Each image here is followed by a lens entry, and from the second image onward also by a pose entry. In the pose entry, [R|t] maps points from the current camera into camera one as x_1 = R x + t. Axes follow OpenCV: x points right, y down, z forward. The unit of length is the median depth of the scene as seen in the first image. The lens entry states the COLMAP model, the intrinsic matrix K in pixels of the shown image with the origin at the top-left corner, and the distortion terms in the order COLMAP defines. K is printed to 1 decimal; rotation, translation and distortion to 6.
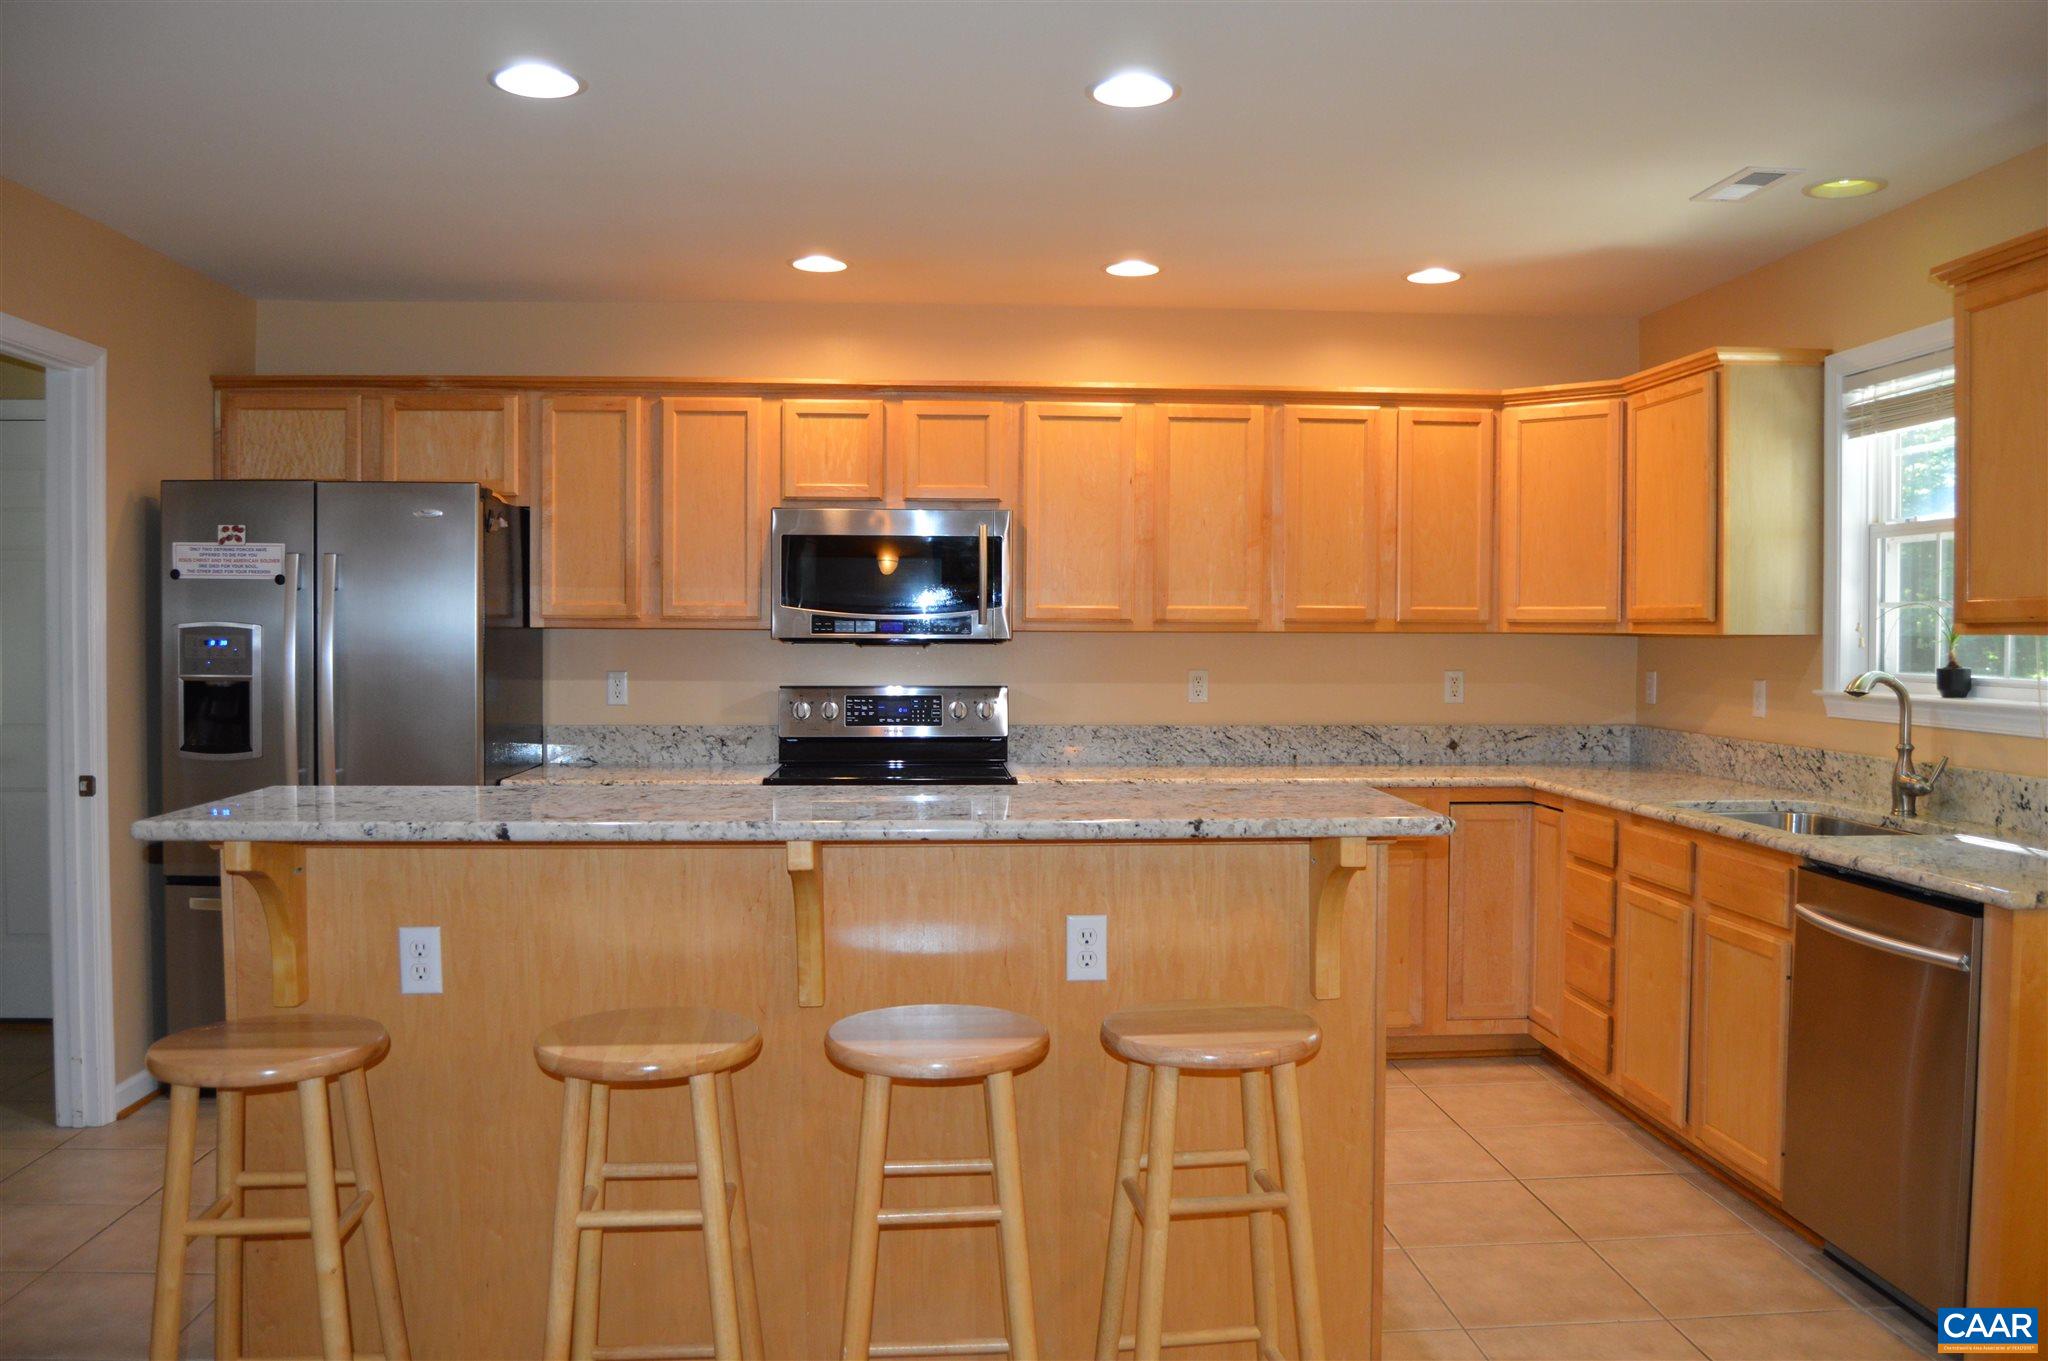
lens RADIAL K [[1633.6, 0, 1043.9], [0, 1633.6, 675.3], [0, 0, 1]] dist [-0.092996, 0.036128]
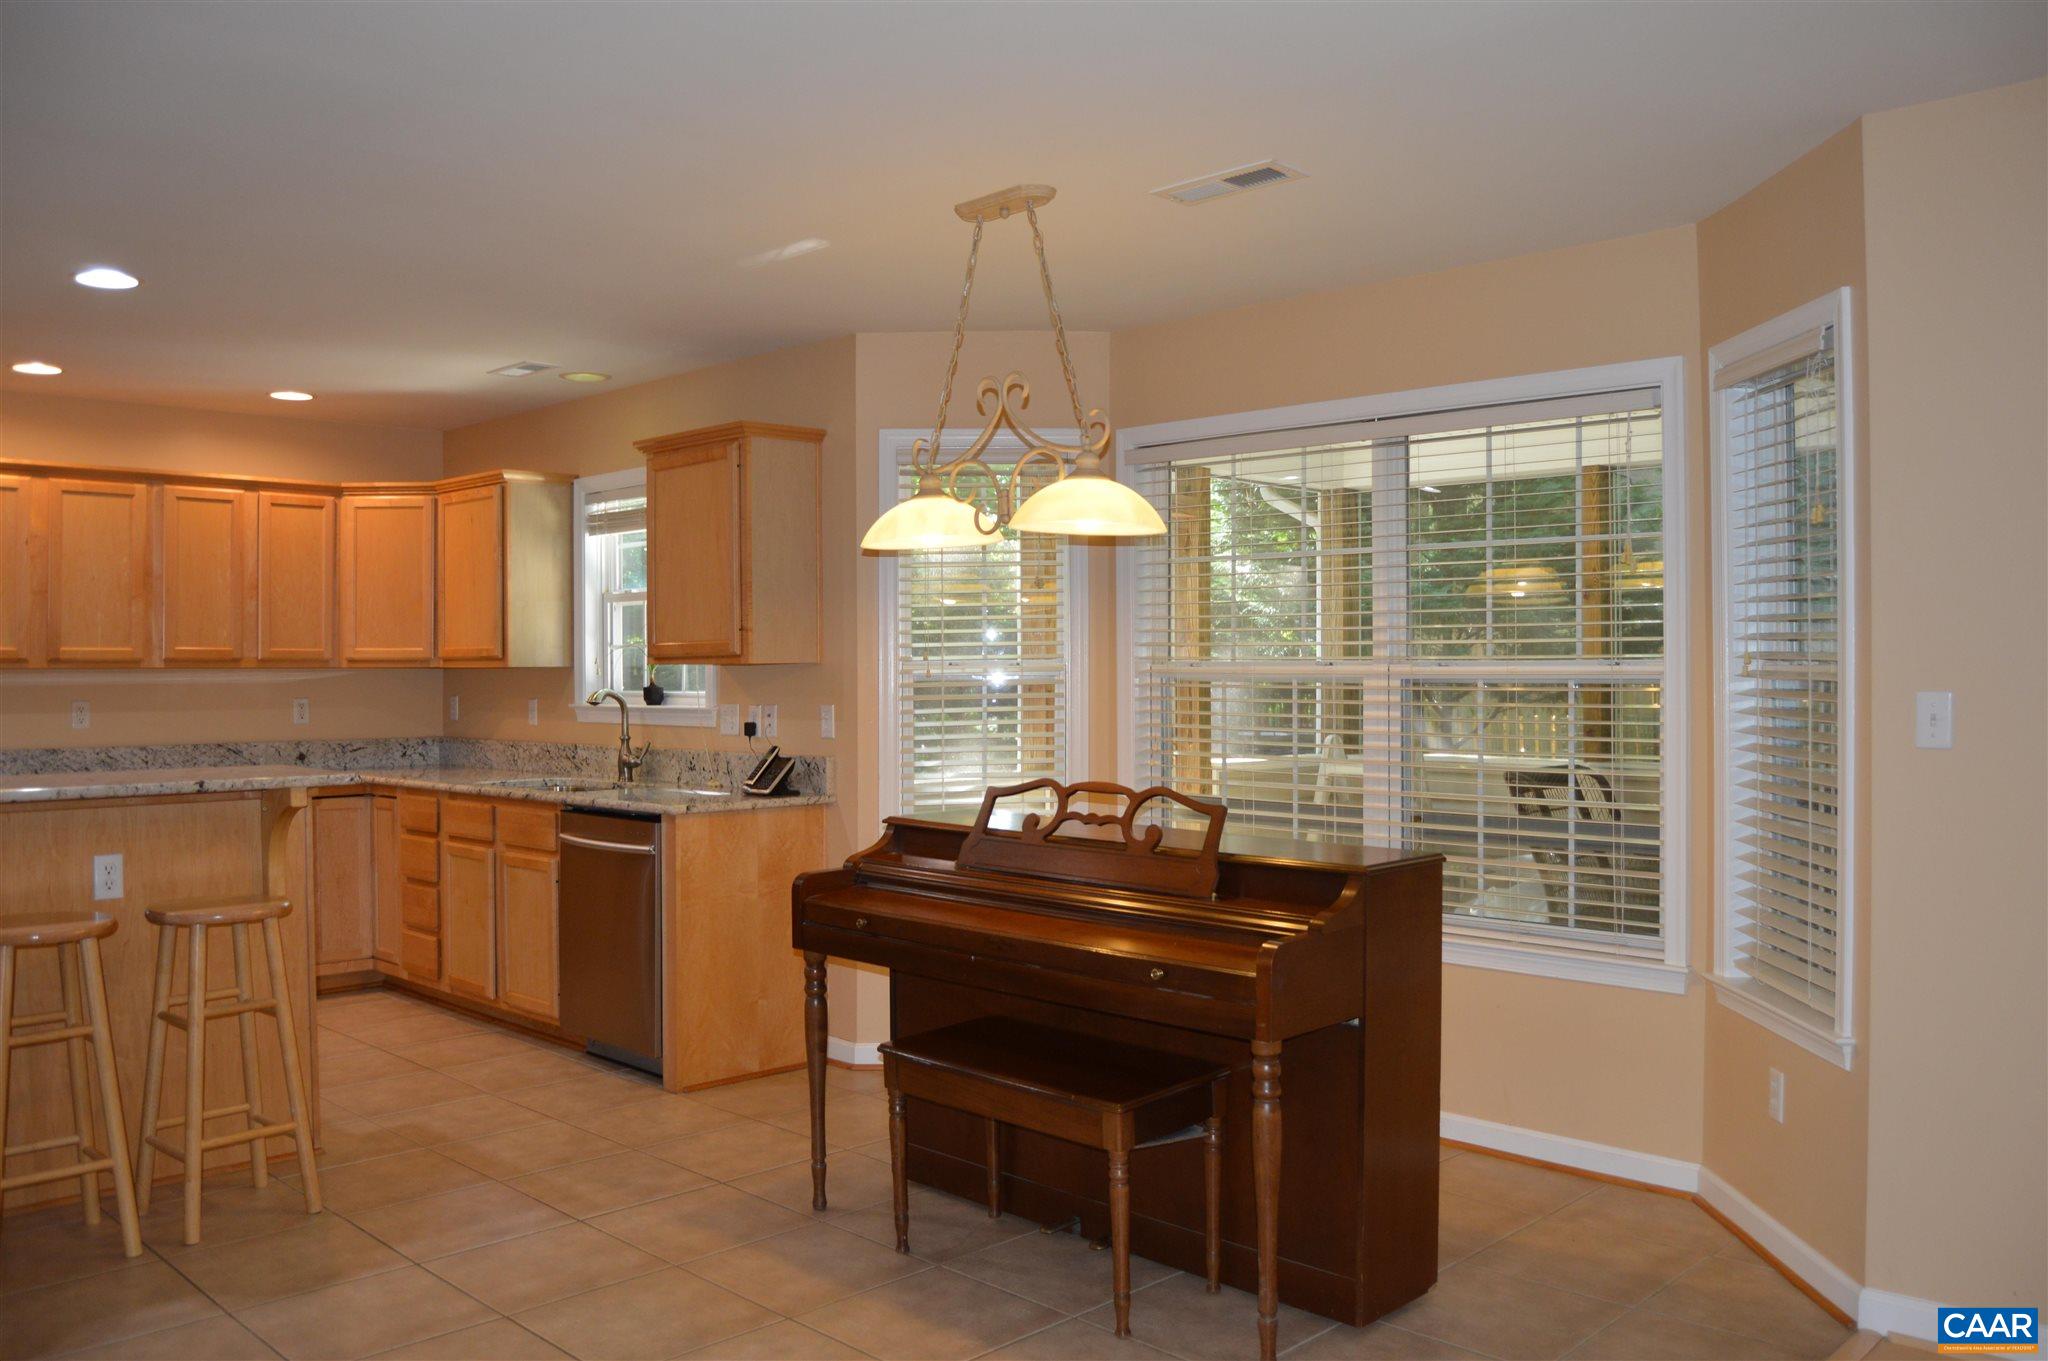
lens RADIAL K [[1633.6, 0, 1042.5], [0, 1633.6, 670.3], [0, 0, 1]] dist [-0.092996, 0.036128]
pose [[0.748105, -0.006706, 0.663547, -0.183241], [0.025680, 0.999492, -0.018851, 0.017288], [-0.663084, 0.031142, 0.747897, -0.405997]]
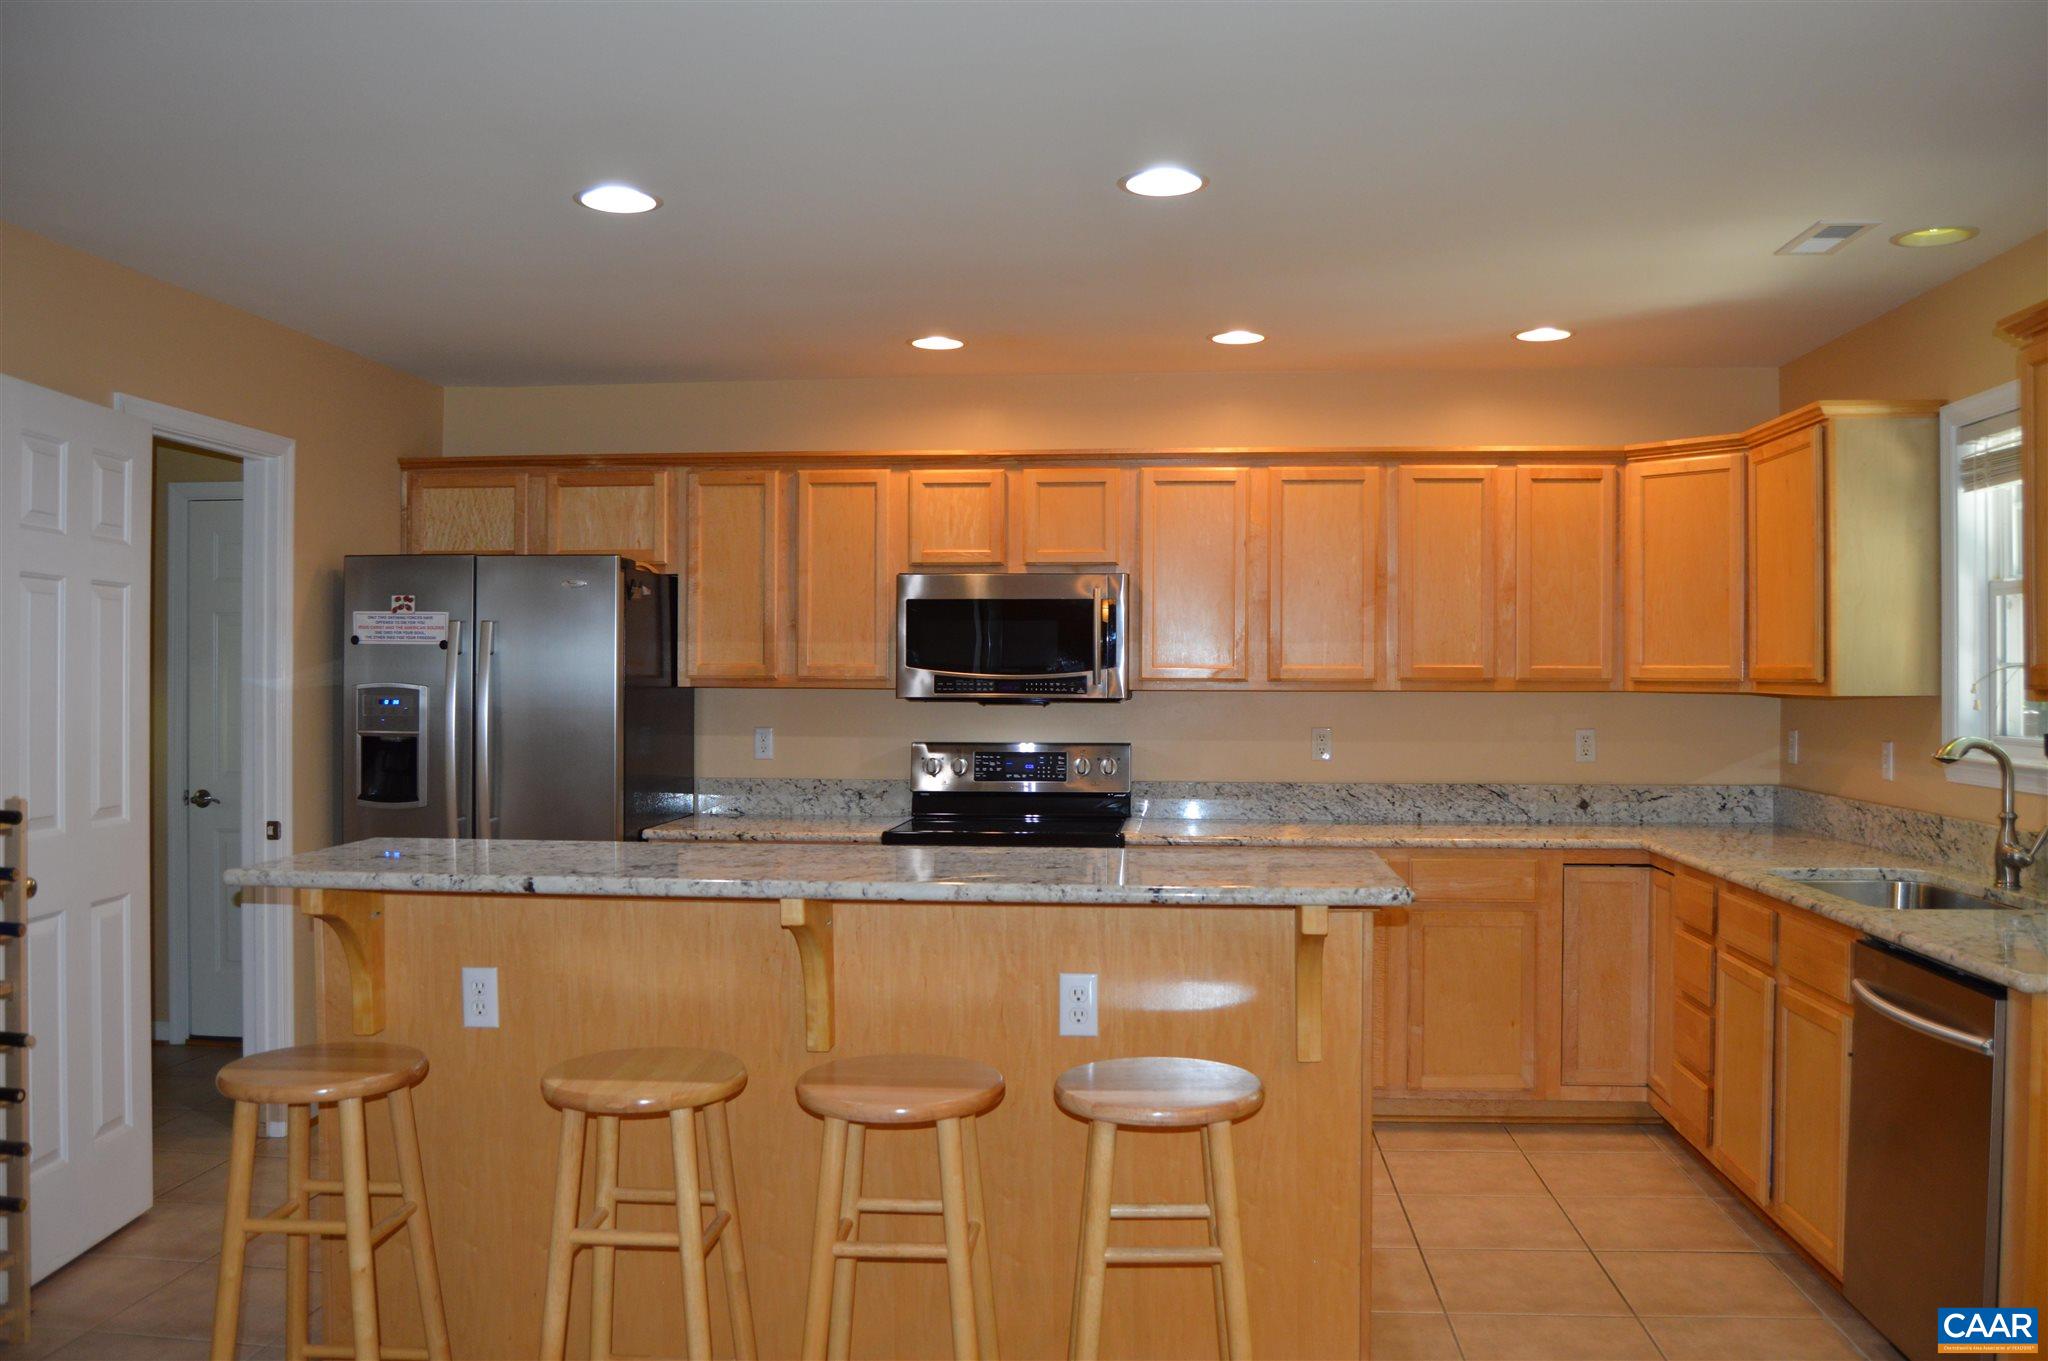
lens RADIAL K [[1633.6, 0, 1042.9], [0, 1633.6, 678.6], [0, 0, 1]] dist [-0.092996, 0.036128]
pose [[0.987142, -0.000821, -0.159844, 0.106212], [-0.003139, 0.999694, -0.024519, -0.010626], [0.159815, 0.024705, 0.986838, -0.027567]]
